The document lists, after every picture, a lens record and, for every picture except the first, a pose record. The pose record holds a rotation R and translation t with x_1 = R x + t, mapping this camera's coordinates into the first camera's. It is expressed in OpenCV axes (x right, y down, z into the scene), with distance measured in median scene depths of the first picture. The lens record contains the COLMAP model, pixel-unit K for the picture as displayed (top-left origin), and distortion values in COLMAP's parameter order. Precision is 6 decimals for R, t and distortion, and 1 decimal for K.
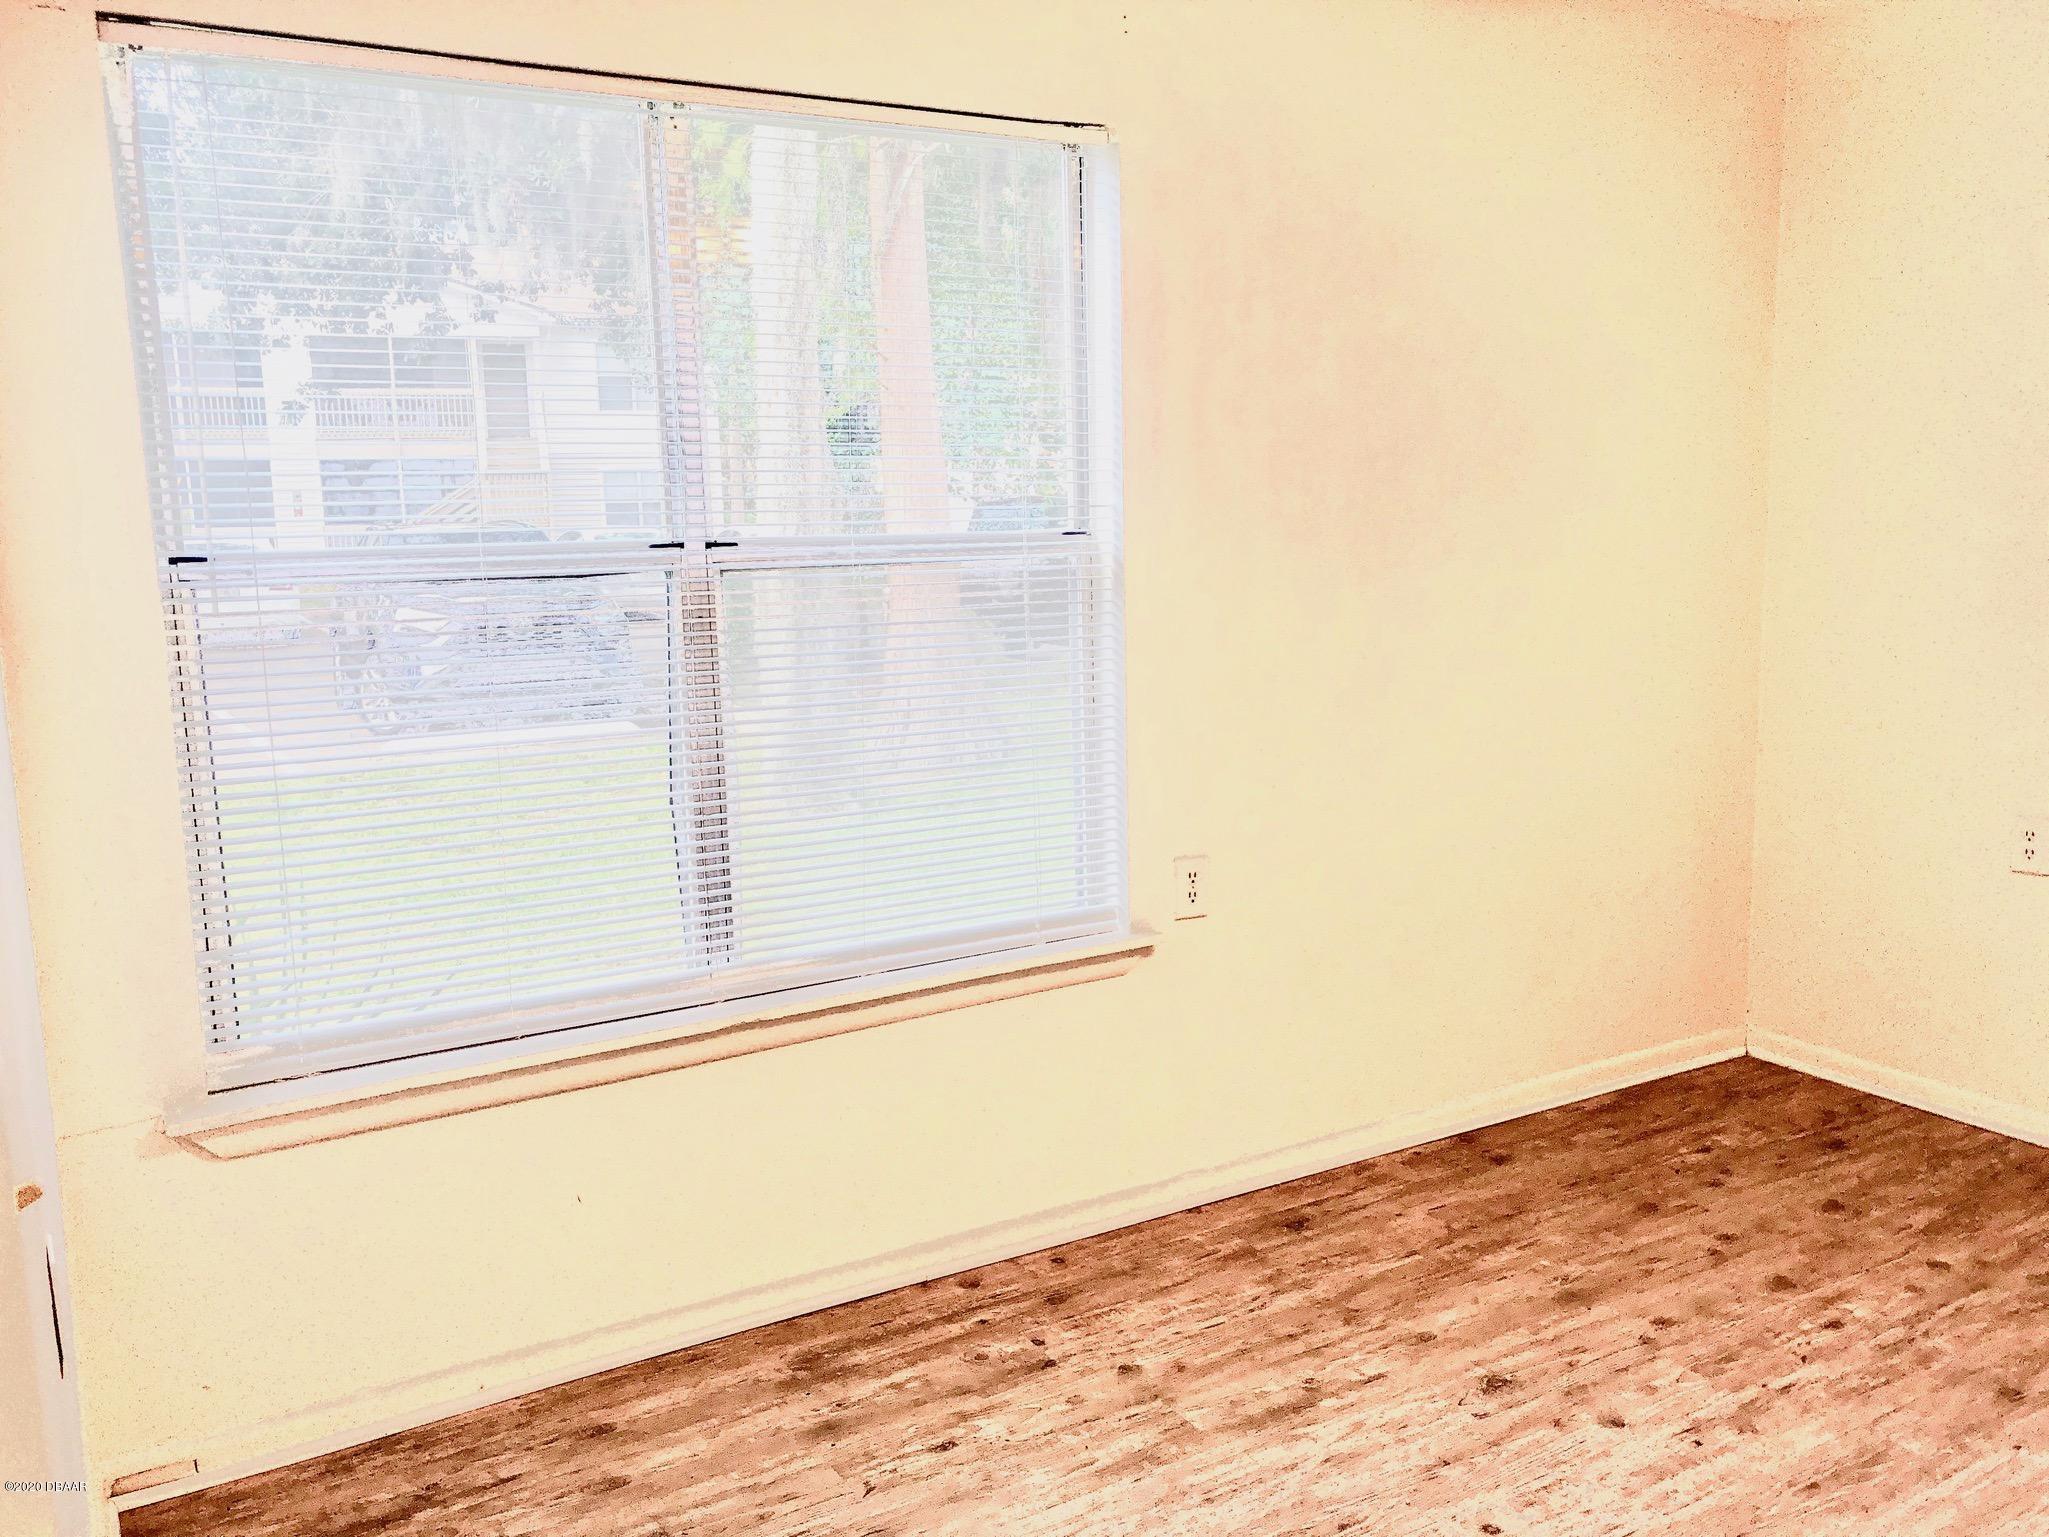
lens RADIAL K [[1678.7, 0, 1018.2], [0, 1678.7, 763.2], [0, 0, 1]] dist [0.055990, -0.041542]
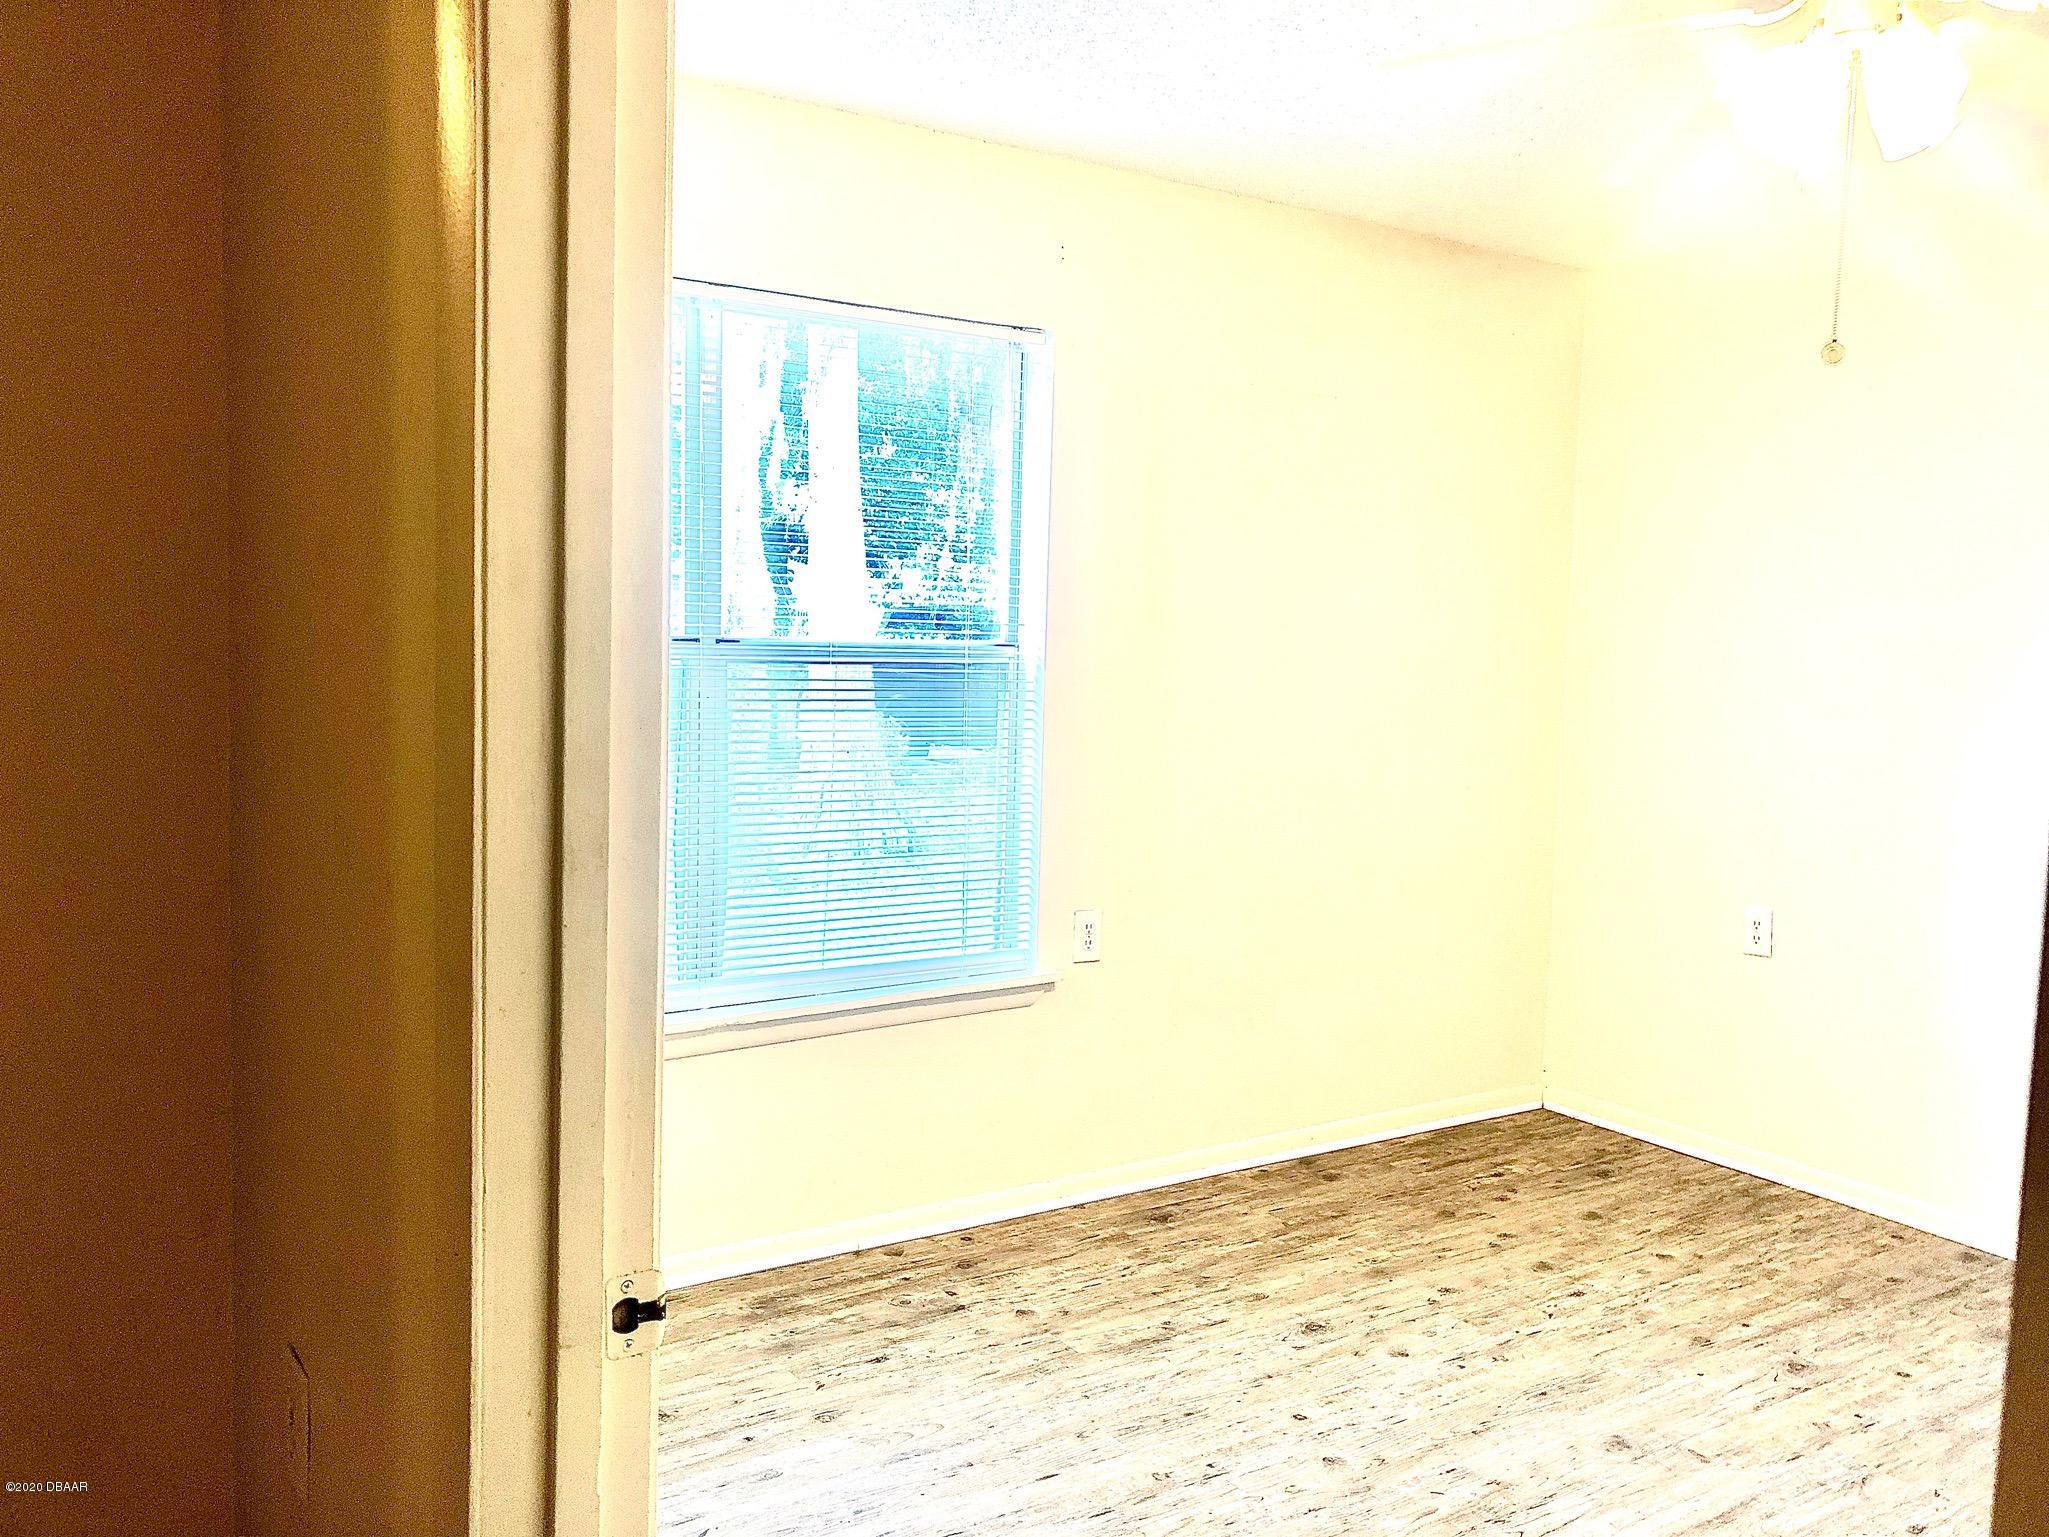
lens RADIAL K [[1678.7, 0, 1018.2], [0, 1678.7, 763.2], [0, 0, 1]] dist [0.055990, -0.041542]
pose [[0.996912, 0.044372, 0.064791, -0.034414], [-0.040295, 0.997204, -0.062934, 0.029597], [-0.067402, 0.060128, 0.995912, -0.241262]]
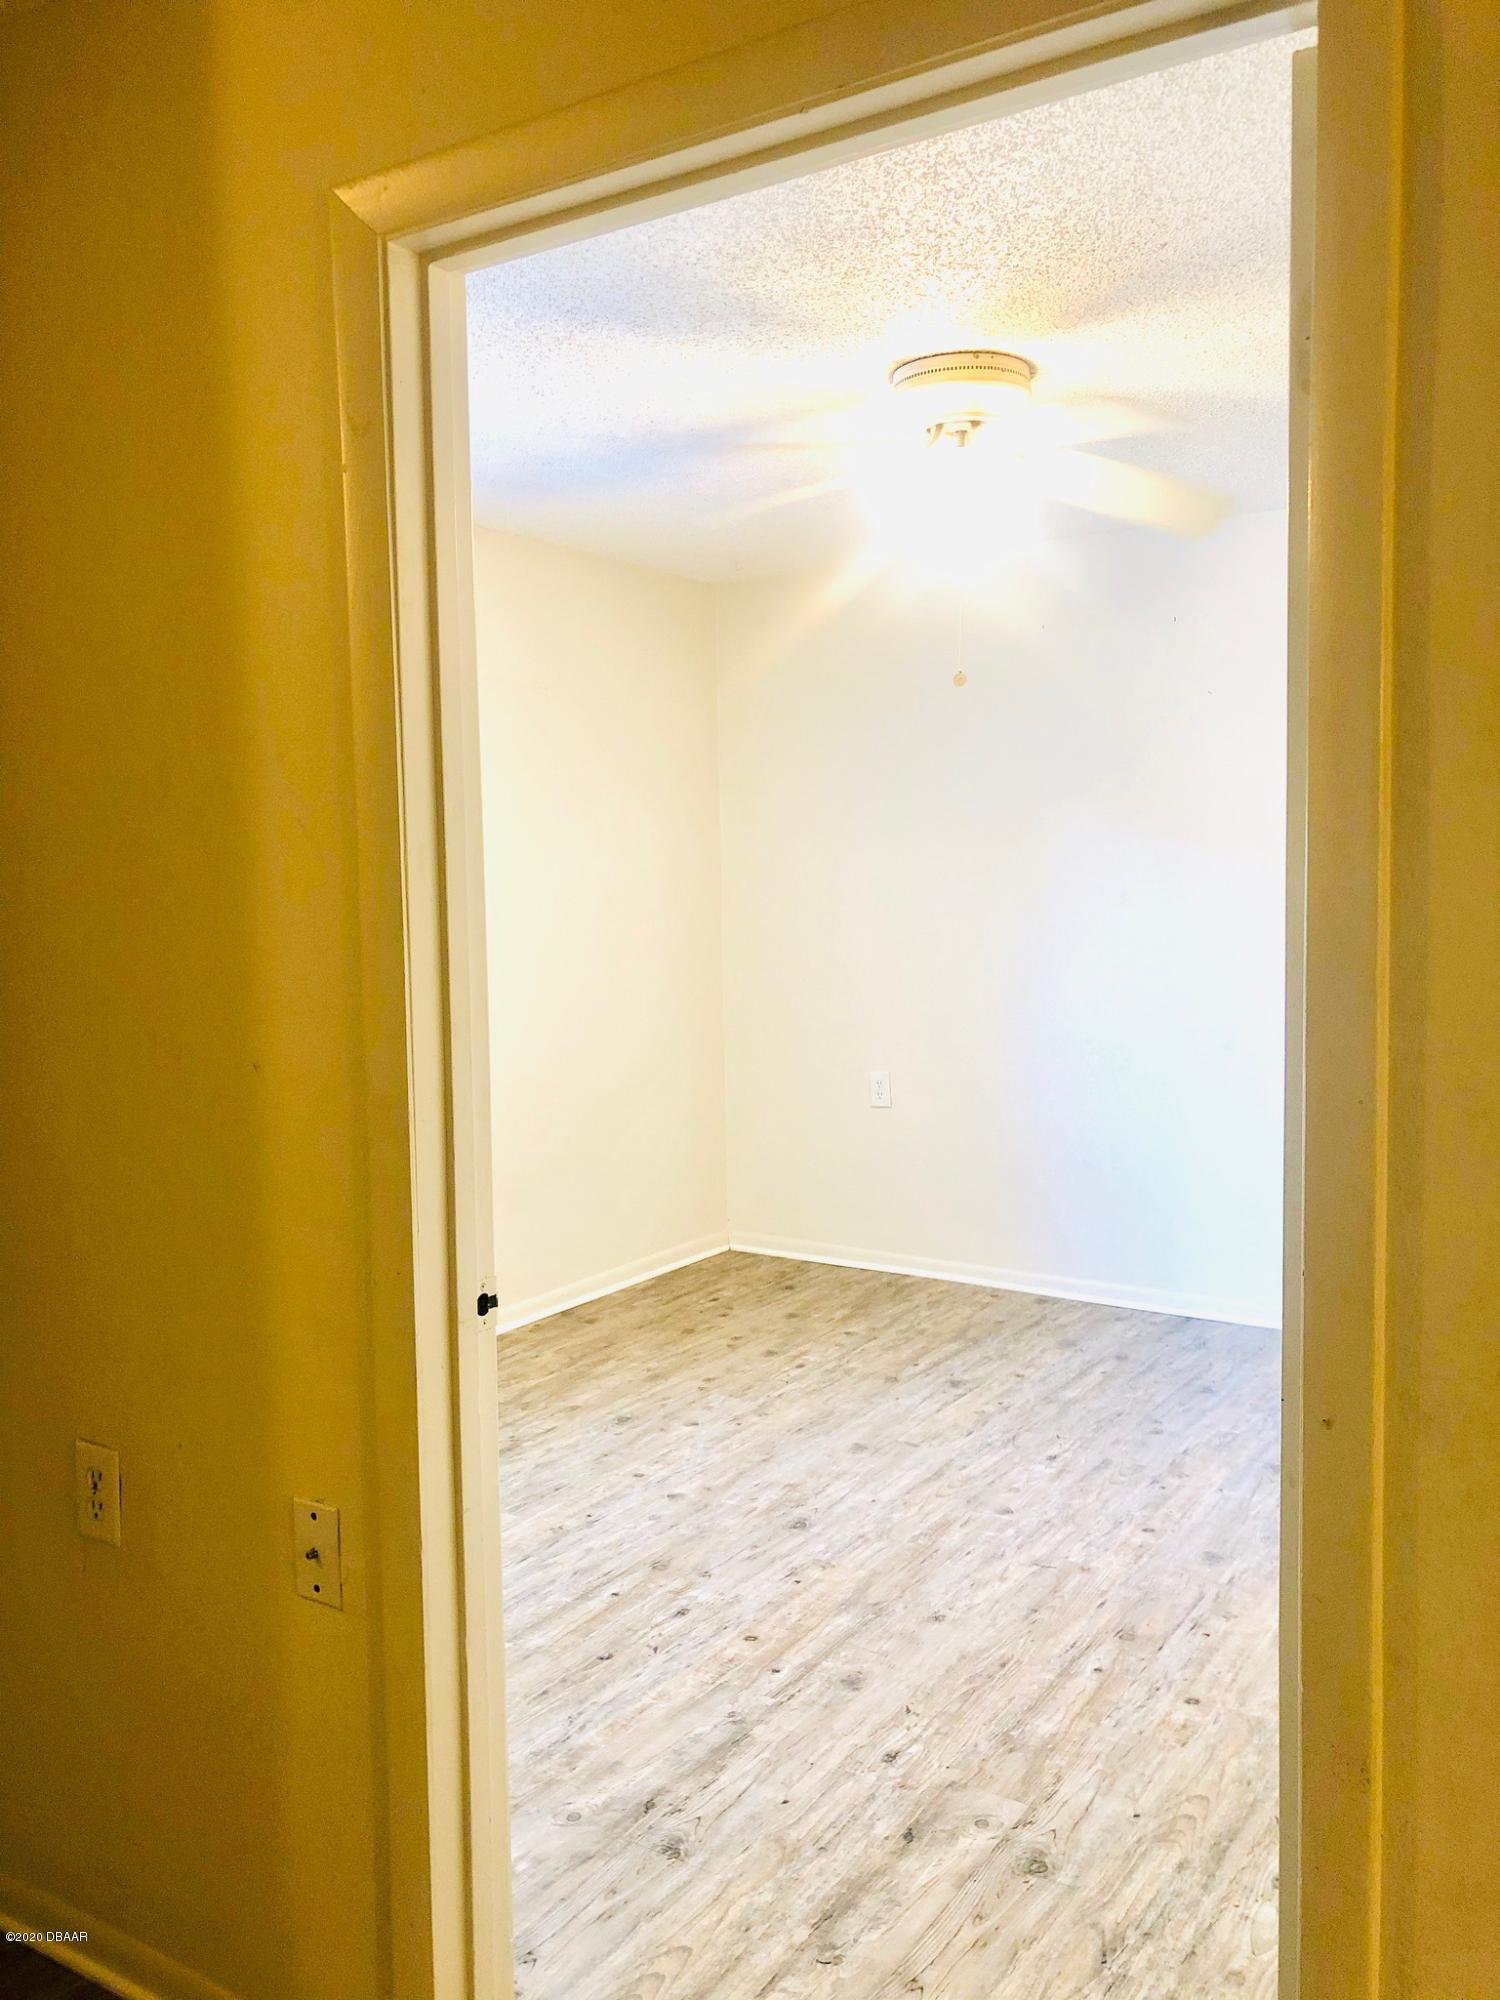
lens RADIAL K [[1638.5, 0, 739.0], [0, 1638.5, 998.0], [0, 0, 1]] dist [0.055990, -0.041542]
pose [[0.897852, -0.026932, 0.439473, -0.265486], [0.061409, 0.996032, -0.064422, 0.064654], [-0.435994, 0.084829, 0.895943, -0.436844]]
